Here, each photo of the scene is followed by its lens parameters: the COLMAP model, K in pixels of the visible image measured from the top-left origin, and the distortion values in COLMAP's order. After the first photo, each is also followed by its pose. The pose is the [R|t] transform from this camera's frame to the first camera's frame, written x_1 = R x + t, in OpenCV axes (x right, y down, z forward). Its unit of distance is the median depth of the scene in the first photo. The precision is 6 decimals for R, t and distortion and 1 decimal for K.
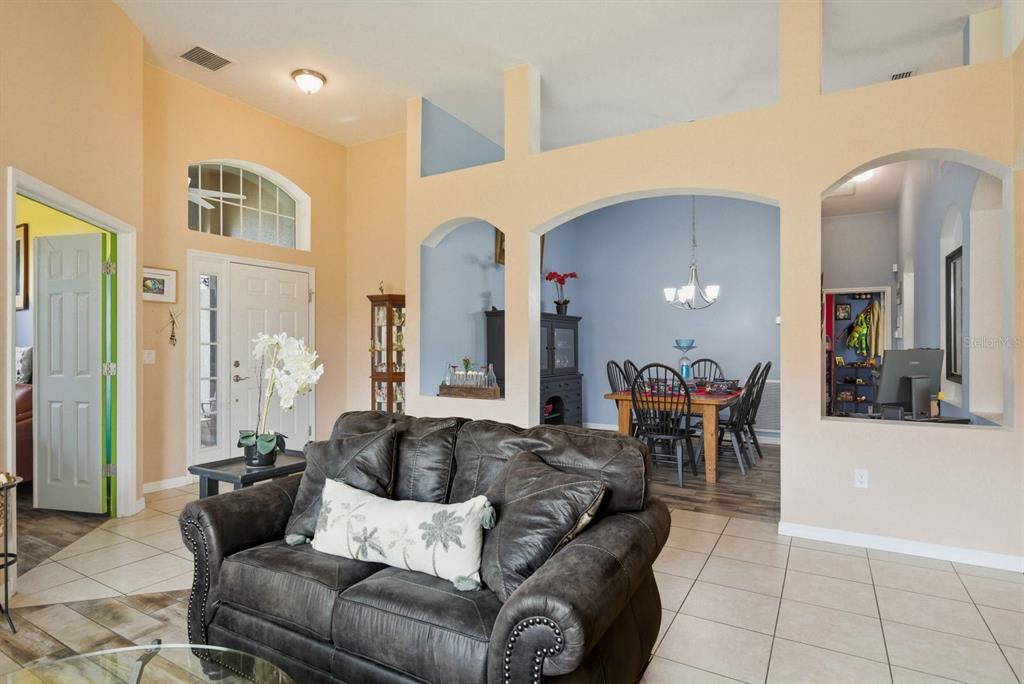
lens RADIAL K [[541.9, 0, 512.0], [0, 541.9, 345.5], [0, 0, 1]] dist [0.000697, -0.000446]
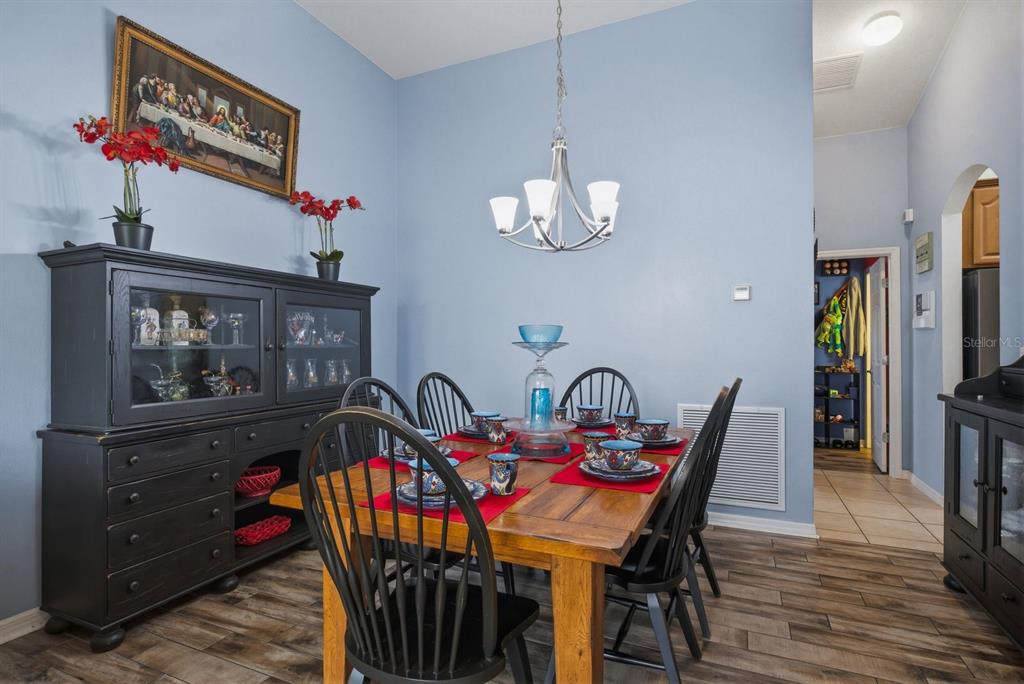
lens RADIAL K [[507.0, 0, 510.0], [0, 507.0, 339.6], [0, 0, 1]] dist [-0.001164, -0.000481]
pose [[0.994631, -0.000510, 0.103483, 0.229155], [0.001237, 0.999975, -0.006964, 0.002198], [-0.103477, 0.007055, 0.994607, 0.559785]]
